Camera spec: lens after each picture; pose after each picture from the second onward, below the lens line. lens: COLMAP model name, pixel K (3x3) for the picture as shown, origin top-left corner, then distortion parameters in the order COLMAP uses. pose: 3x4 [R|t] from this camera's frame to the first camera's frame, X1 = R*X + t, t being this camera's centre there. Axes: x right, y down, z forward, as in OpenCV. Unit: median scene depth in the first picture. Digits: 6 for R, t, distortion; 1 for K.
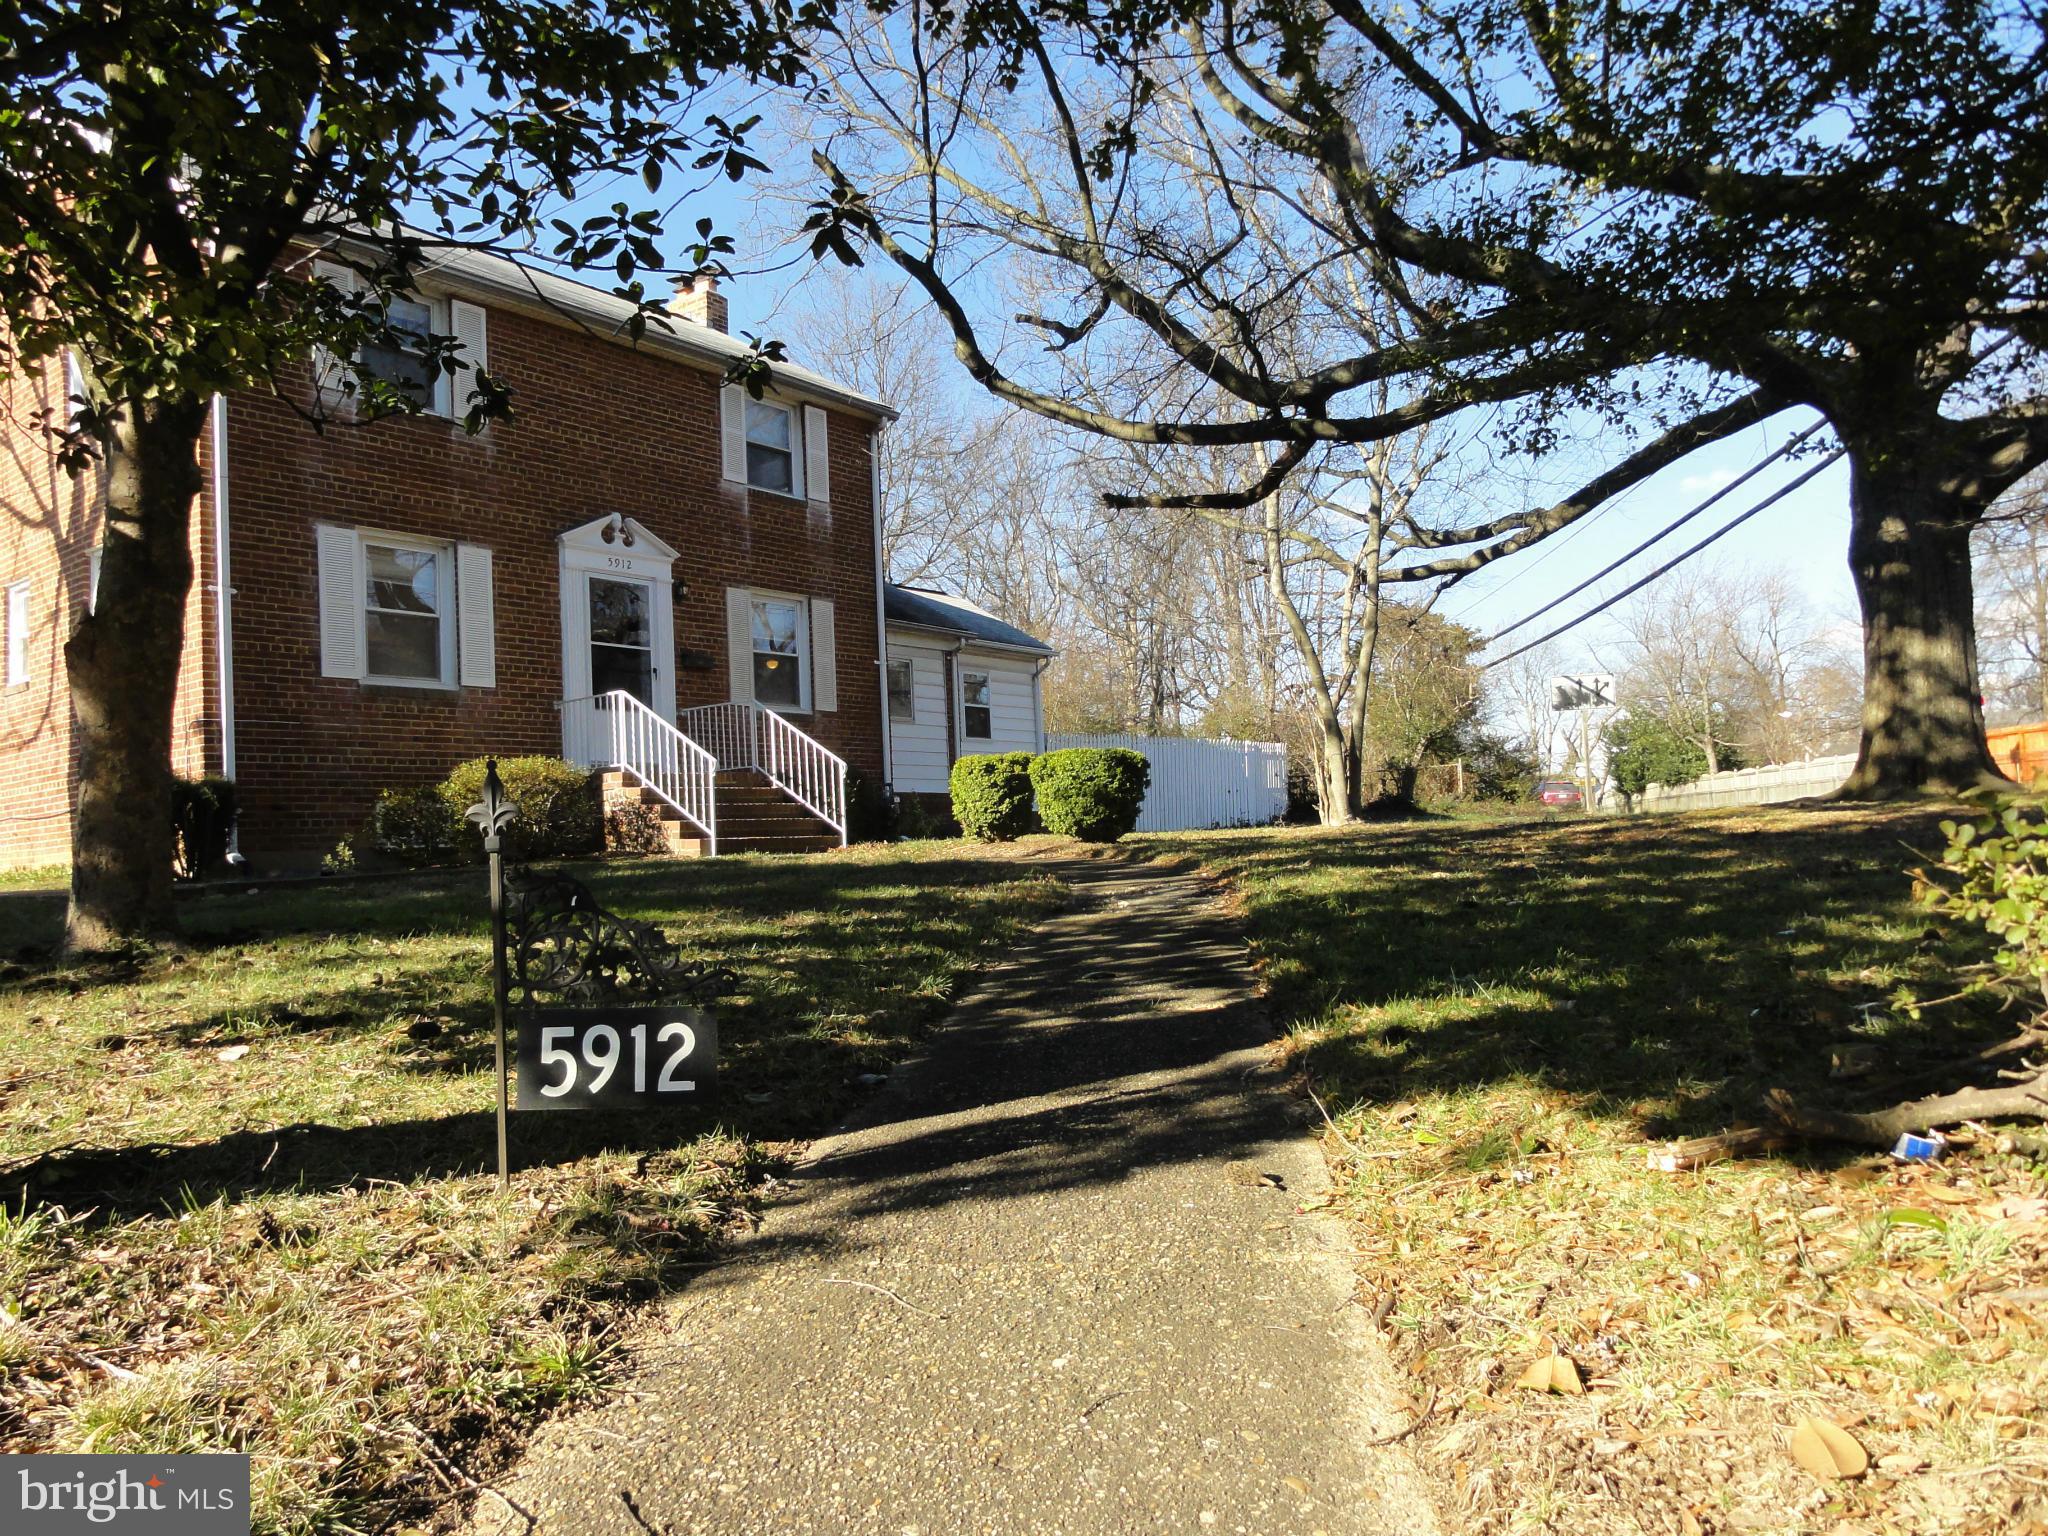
lens RADIAL K [[1428.2, 0, 1006.3], [0, 1428.2, 769.1], [0, 0, 1]] dist [-0.002971, -0.003662]
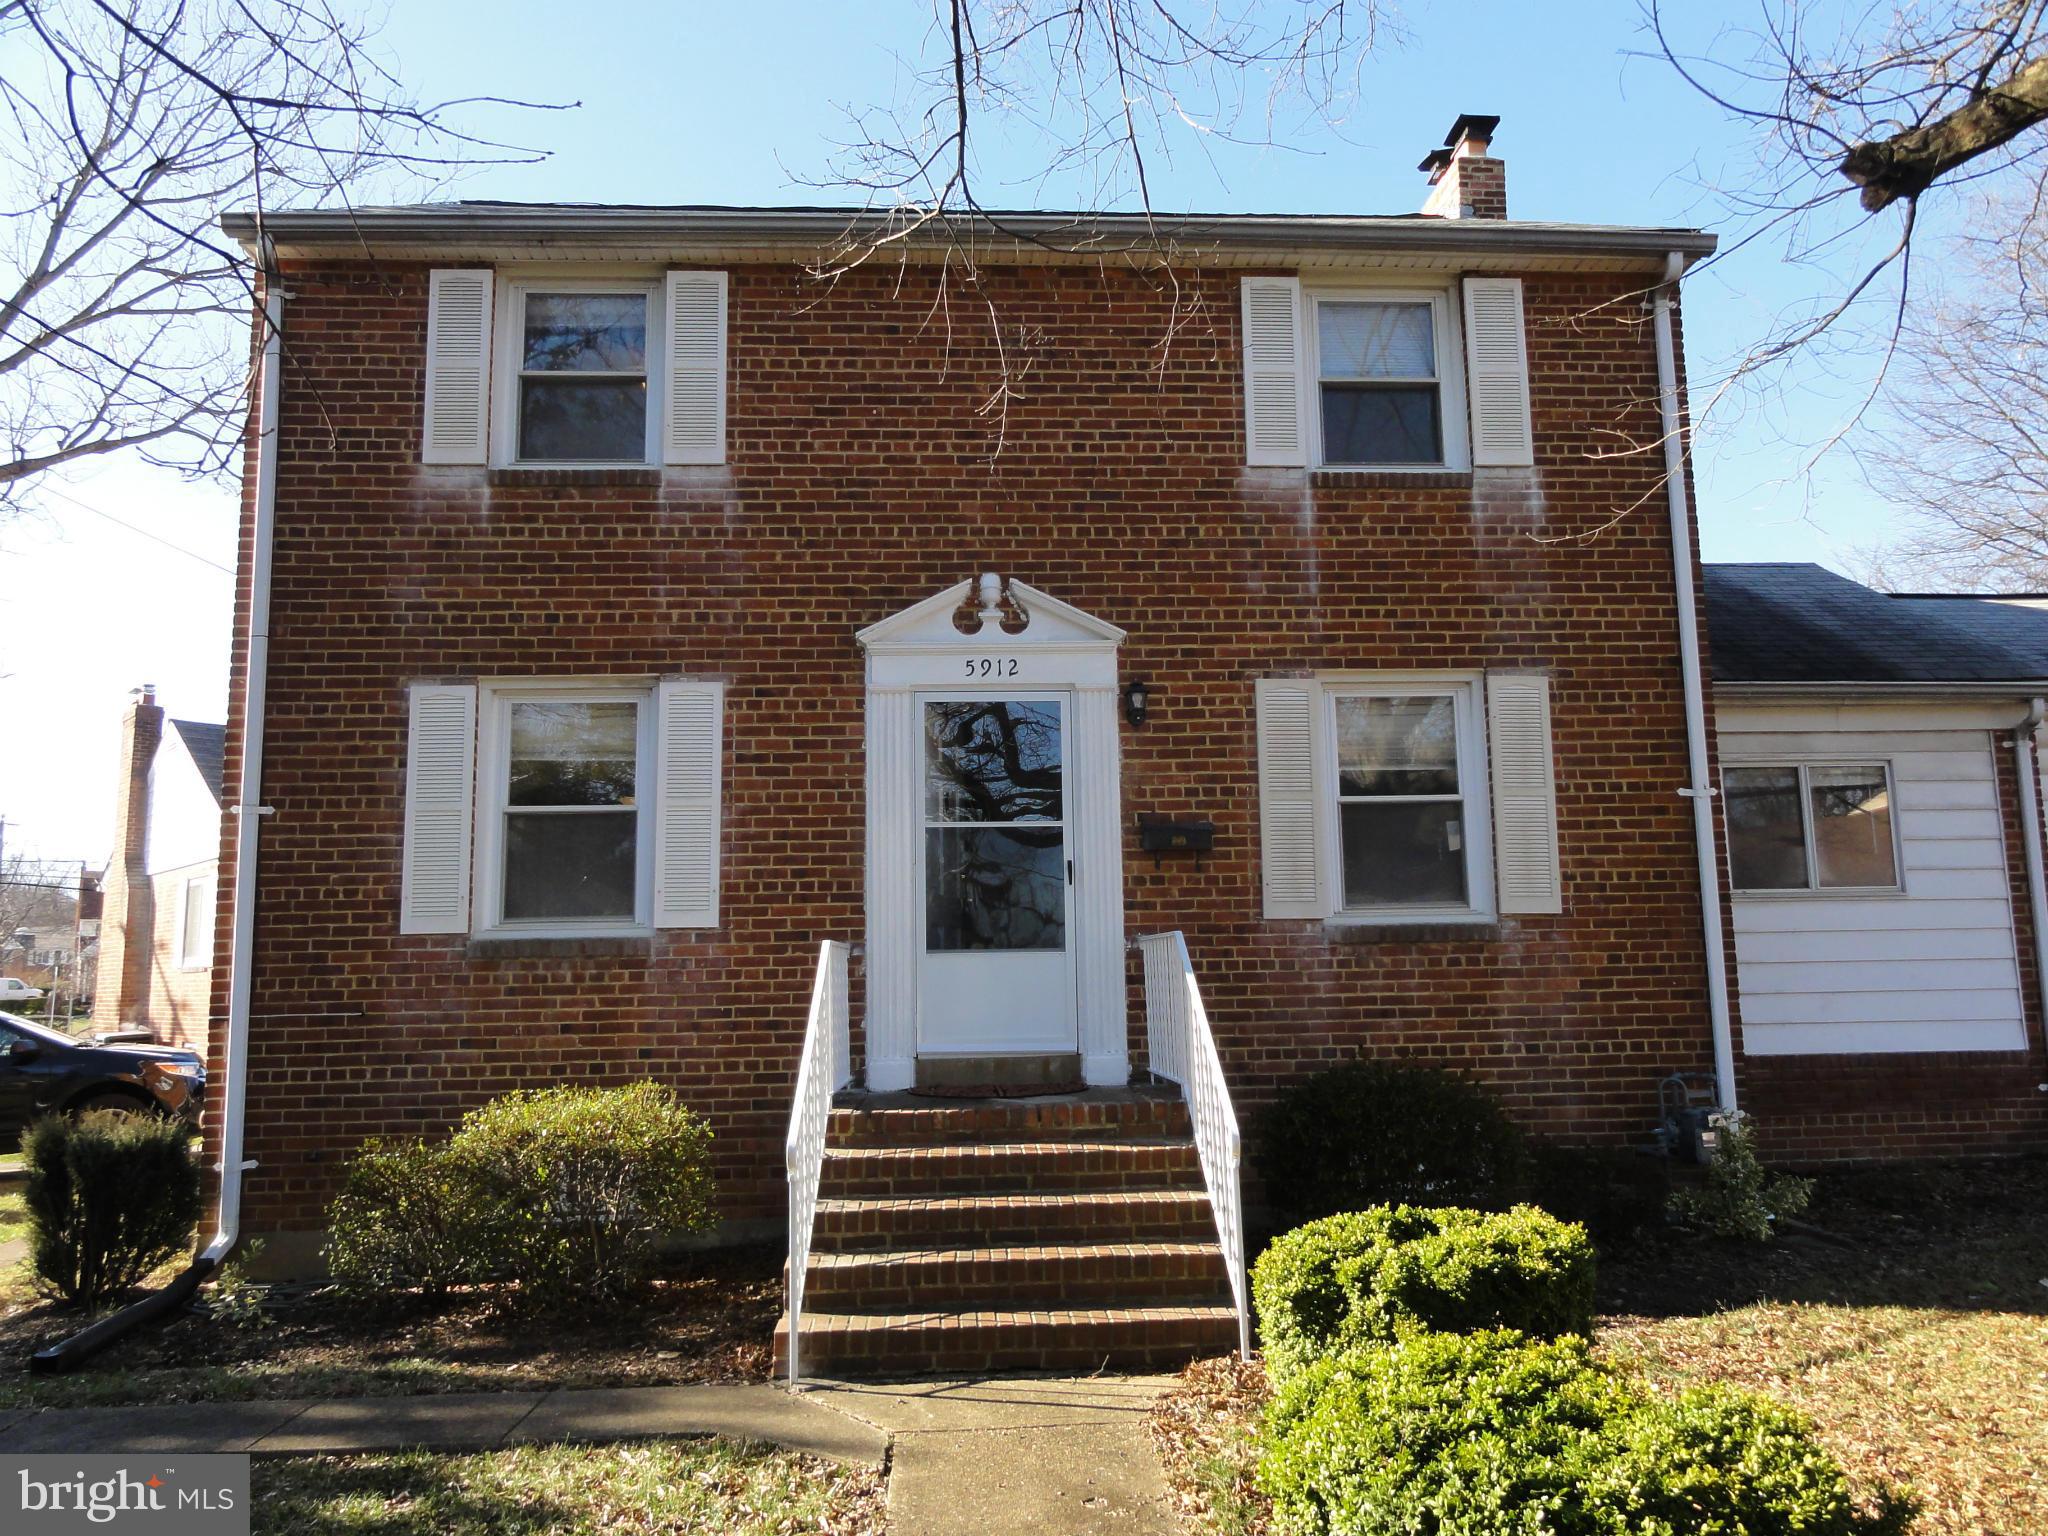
lens RADIAL K [[1422.4, 0, 1015.4], [0, 1422.4, 768.5], [0, 0, 1]] dist [-0.001280, 0.010642]
pose [[0.660364, -0.066646, -0.747982, 0.137072], [0.031967, 0.997646, -0.060669, -0.080877], [0.750265, 0.016153, 0.660940, 0.714331]]
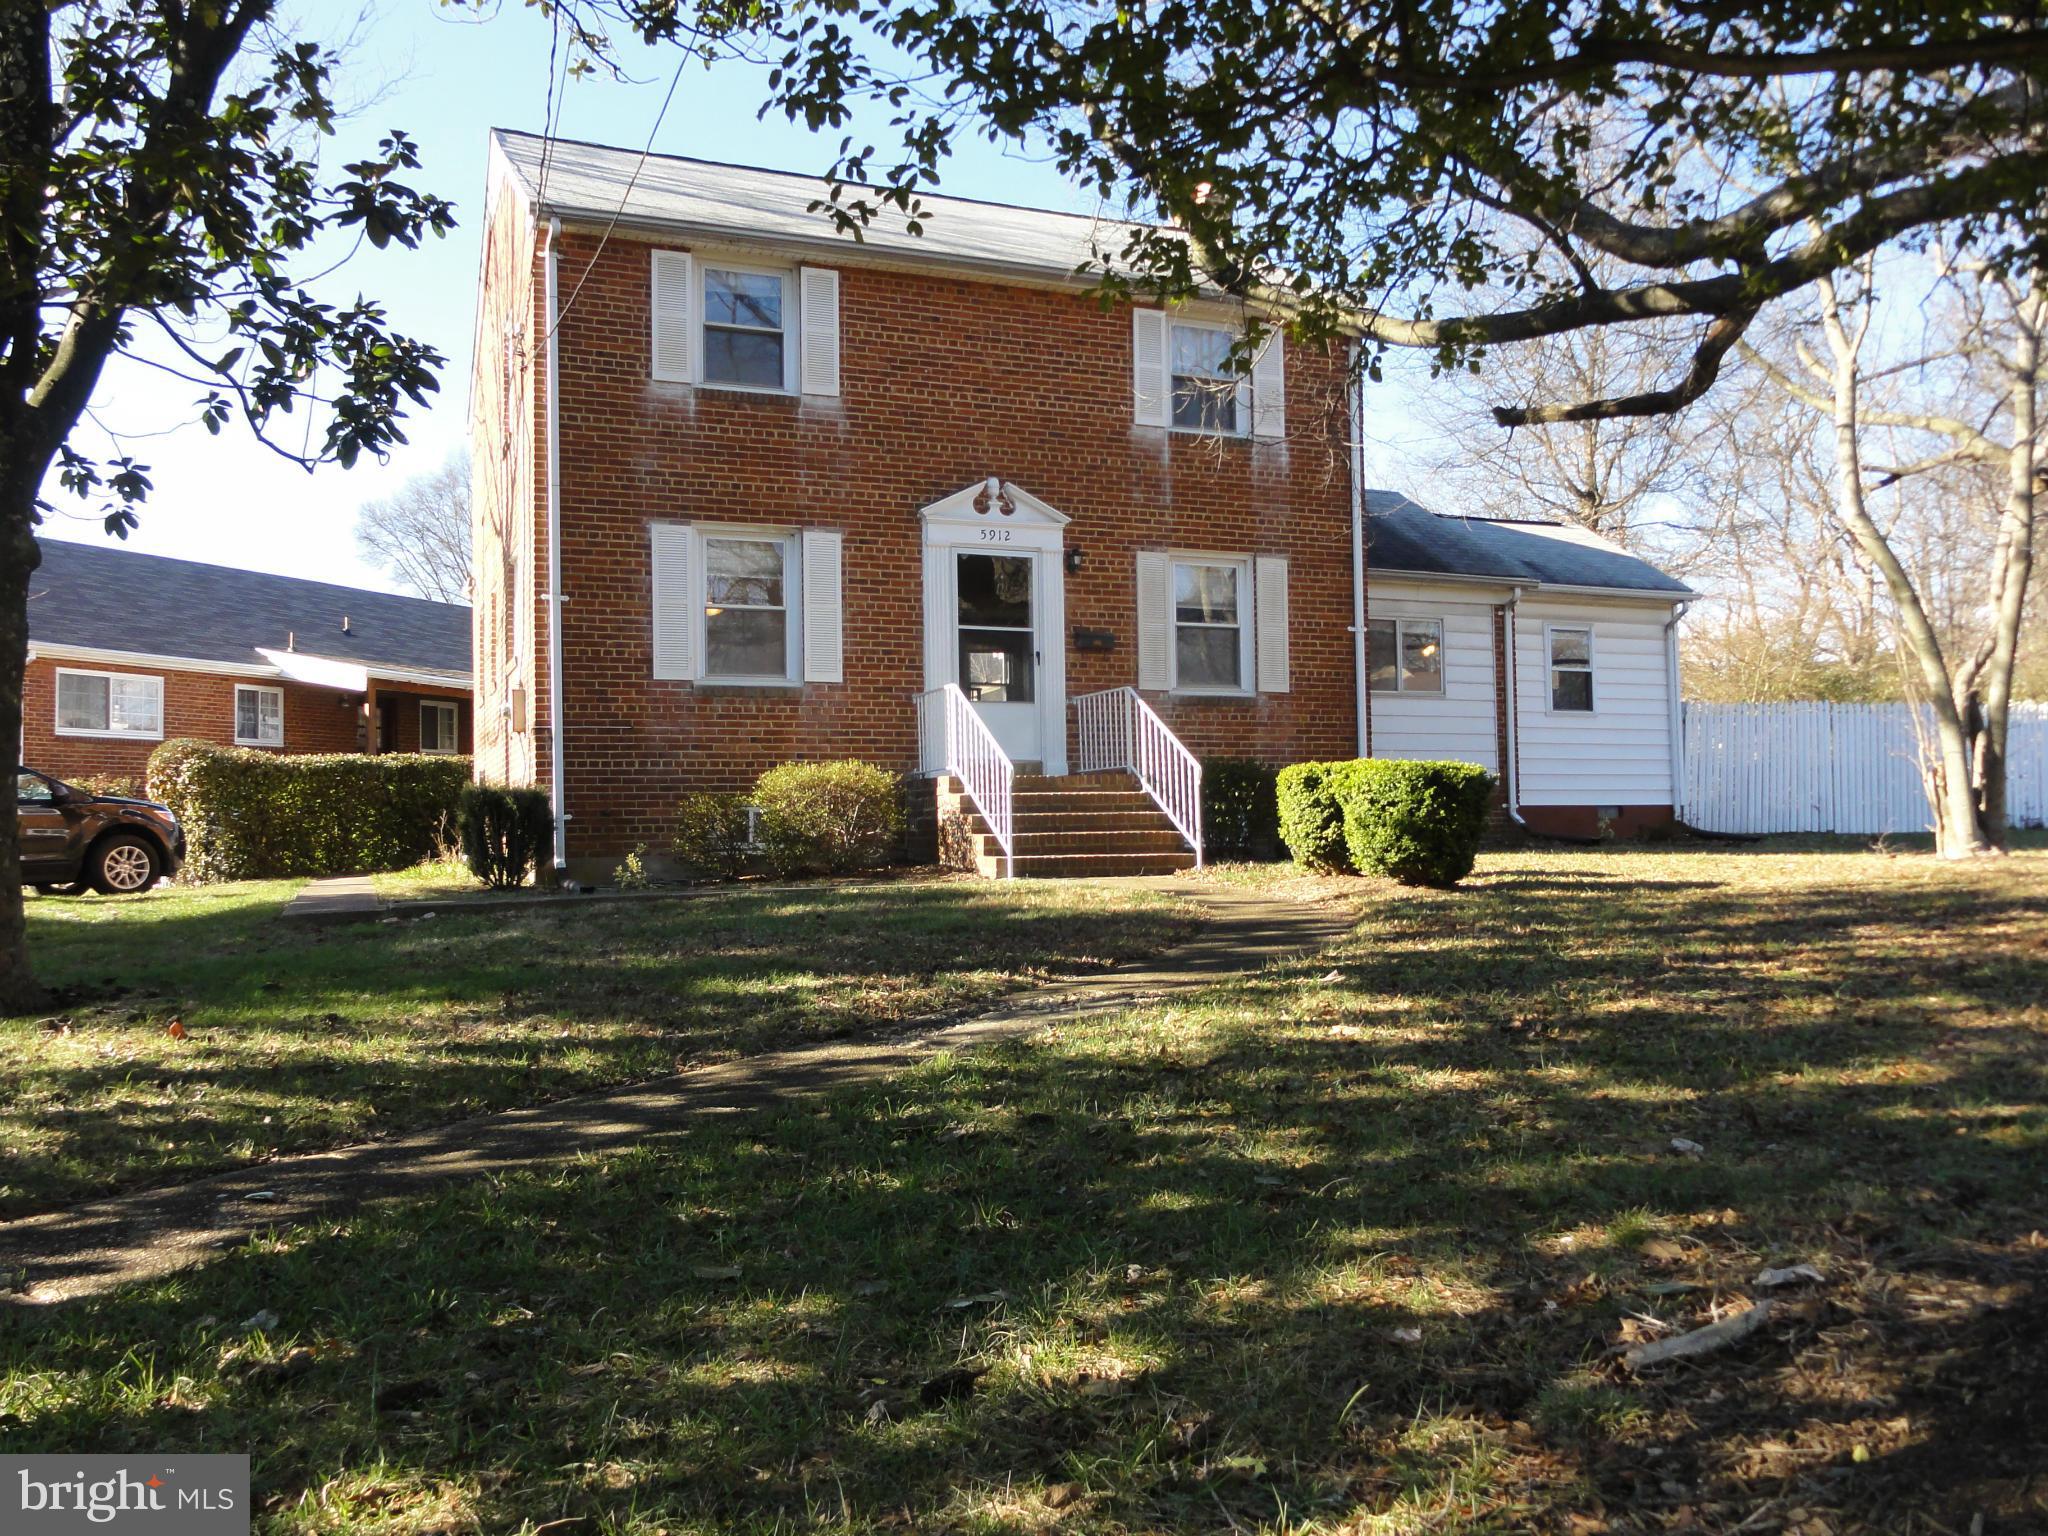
lens RADIAL K [[1607.2, 0, 1014.7], [0, 1607.2, 781.0], [0, 0, 1]] dist [-0.014243, -0.002483]
pose [[0.868603, 0.014166, -0.495305, 0.256069], [0.005493, 0.999255, 0.038212, -0.032004], [0.495477, -0.035912, 0.867878, 0.145156]]
